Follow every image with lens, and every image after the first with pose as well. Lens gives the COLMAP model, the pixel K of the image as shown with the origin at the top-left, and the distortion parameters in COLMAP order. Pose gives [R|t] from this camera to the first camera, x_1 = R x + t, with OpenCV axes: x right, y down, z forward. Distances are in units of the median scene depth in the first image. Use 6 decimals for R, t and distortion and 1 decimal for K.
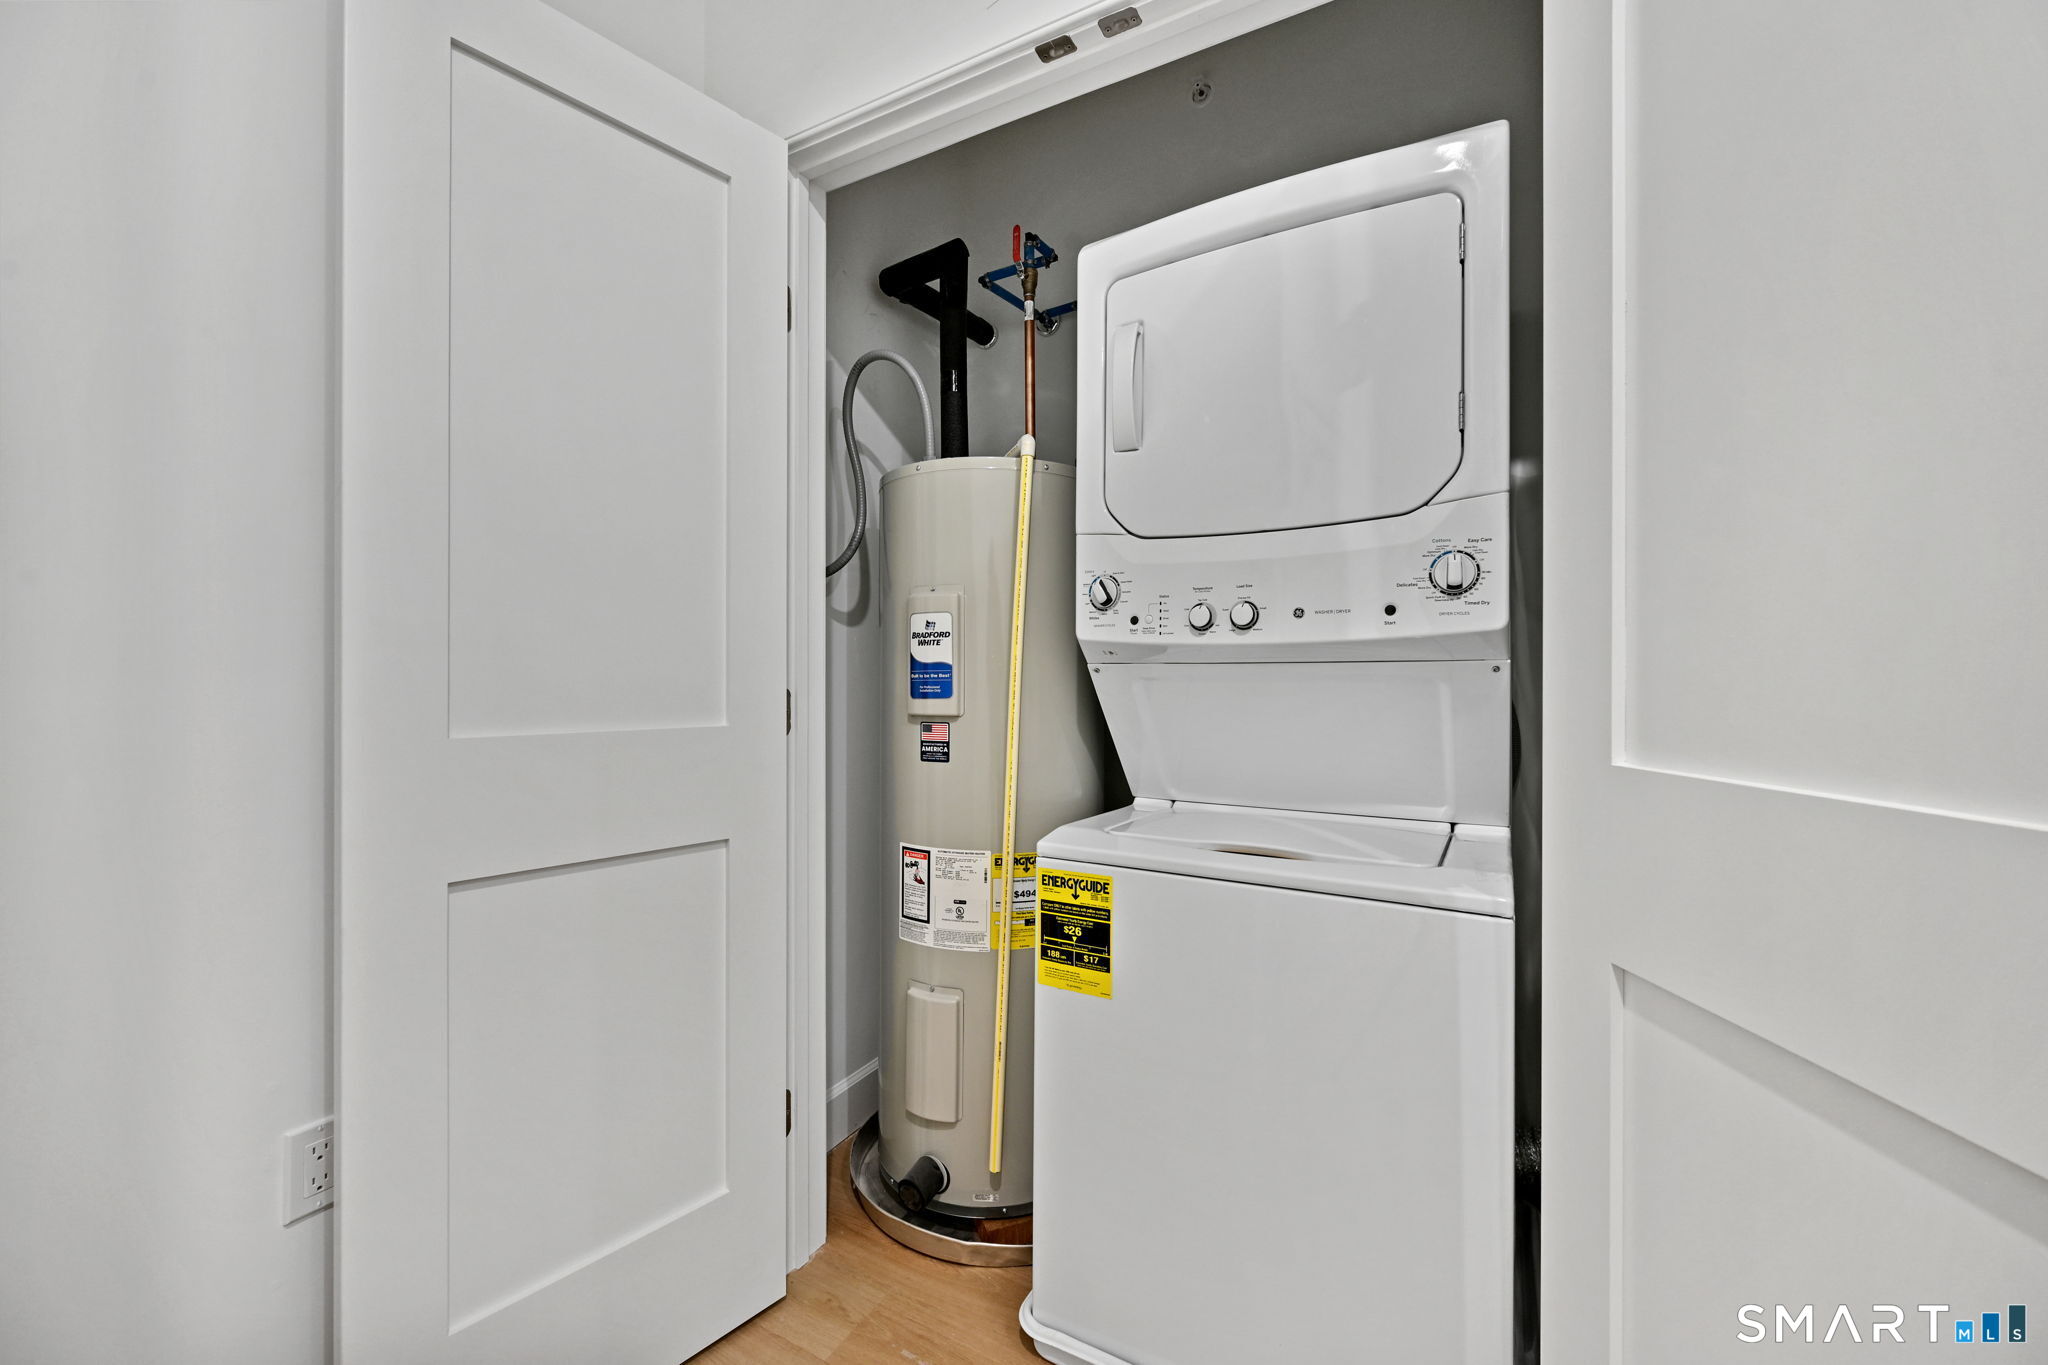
lens RADIAL K [[767.6, 0, 1024.0], [0, 767.6, 682.5], [0, 0, 1]] dist [-0.001114, -0.000040]
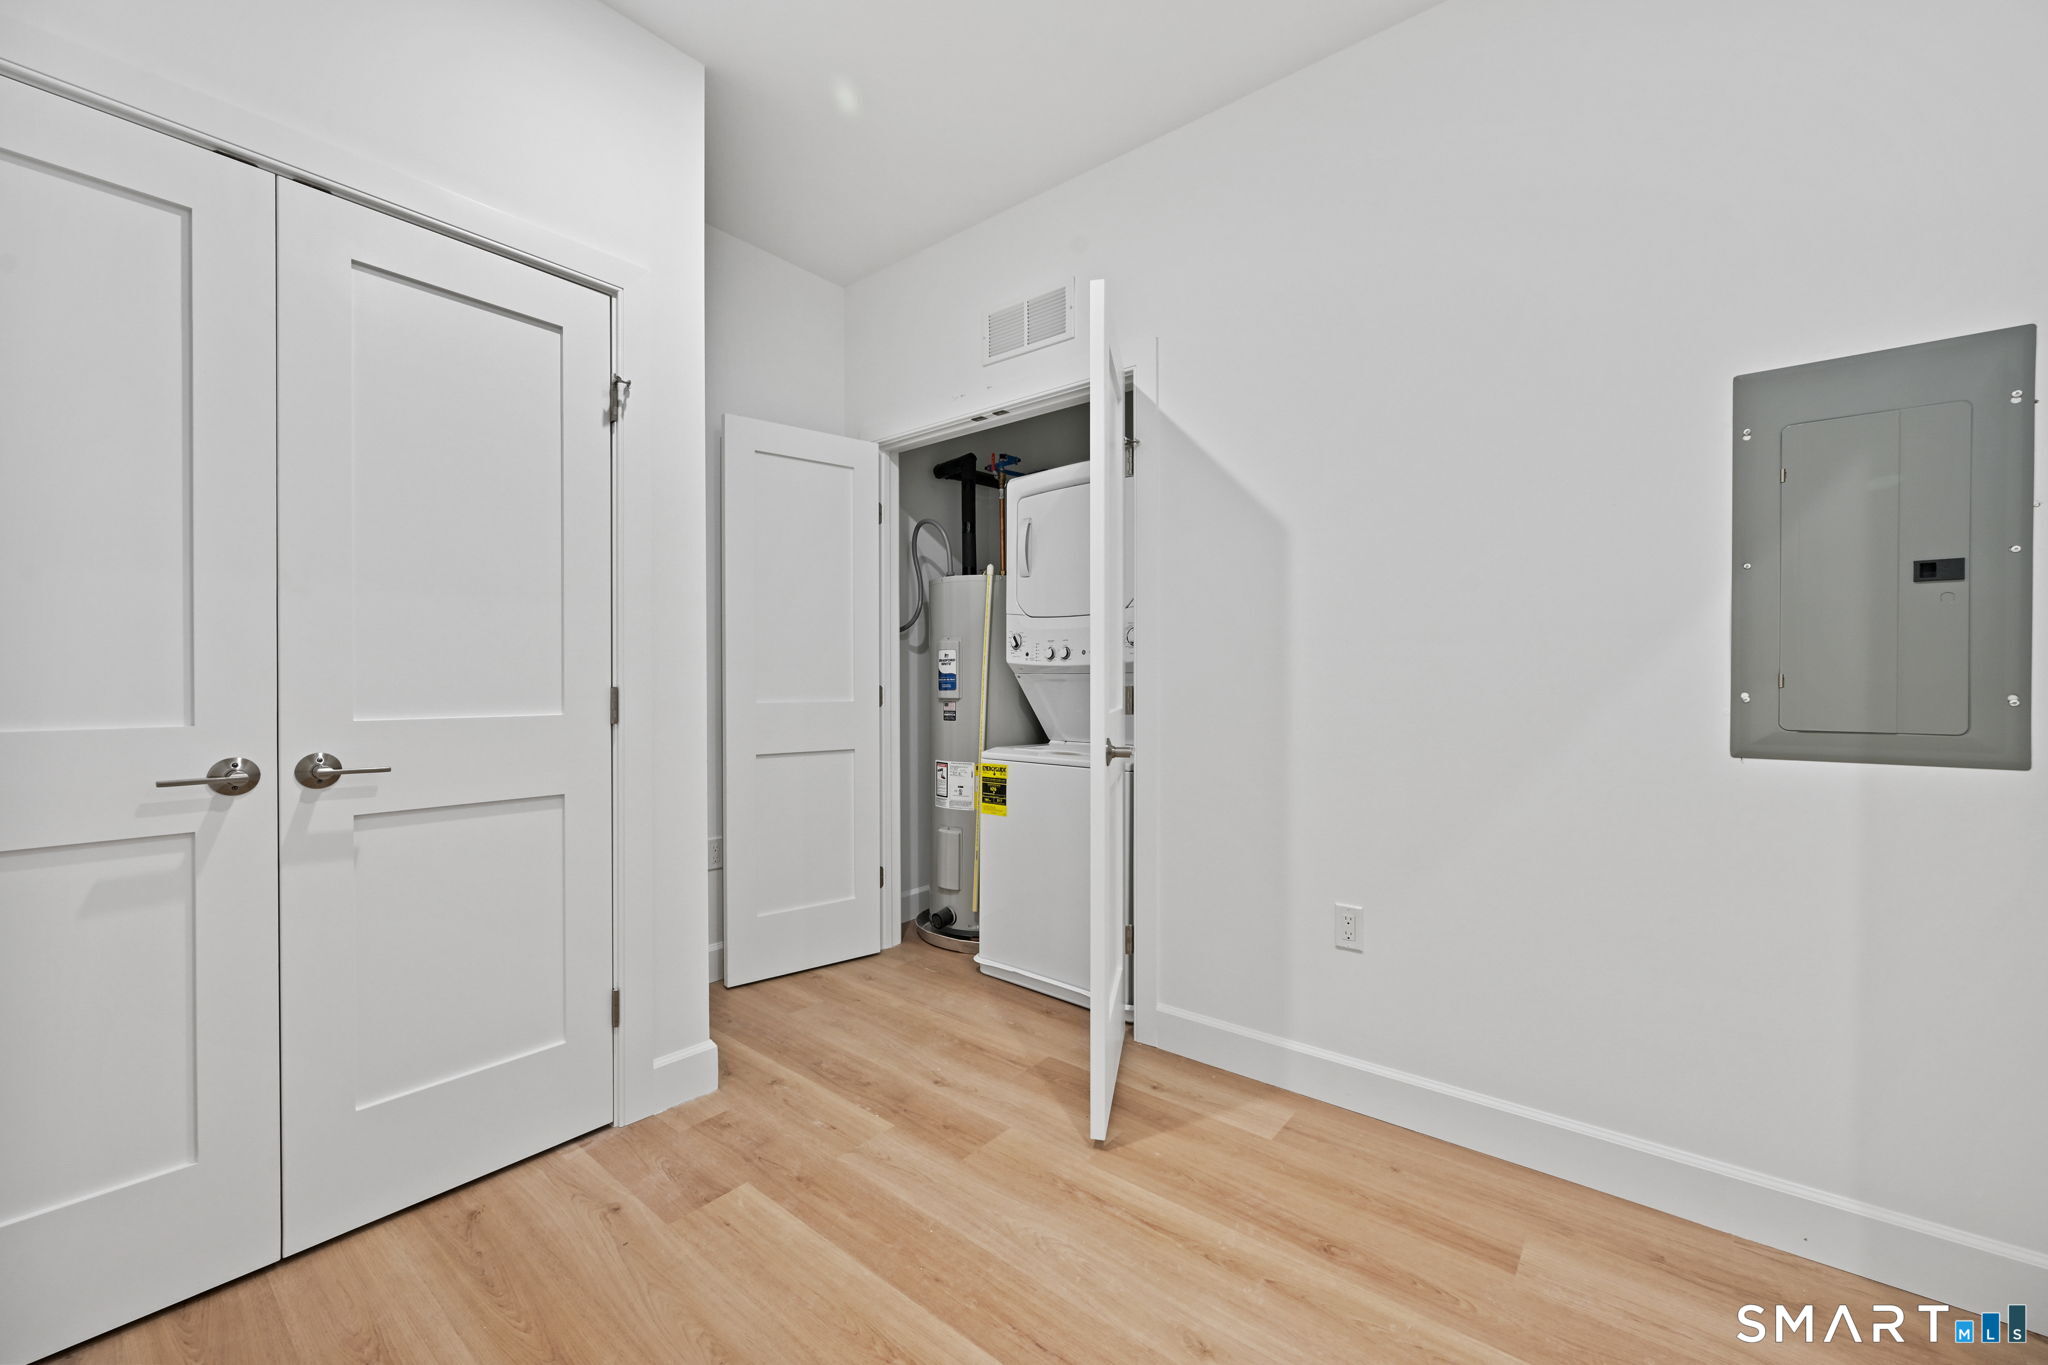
lens RADIAL K [[806.9, 0, 1035.1], [0, 806.9, 686.3], [0, 0, 1]] dist [0.002926, 0.000236]
pose [[0.982286, -0.003676, -0.187350, 0.537389], [0.004355, 0.999985, 0.003209, 0.003699], [0.187335, -0.003968, 0.982288, -1.143897]]
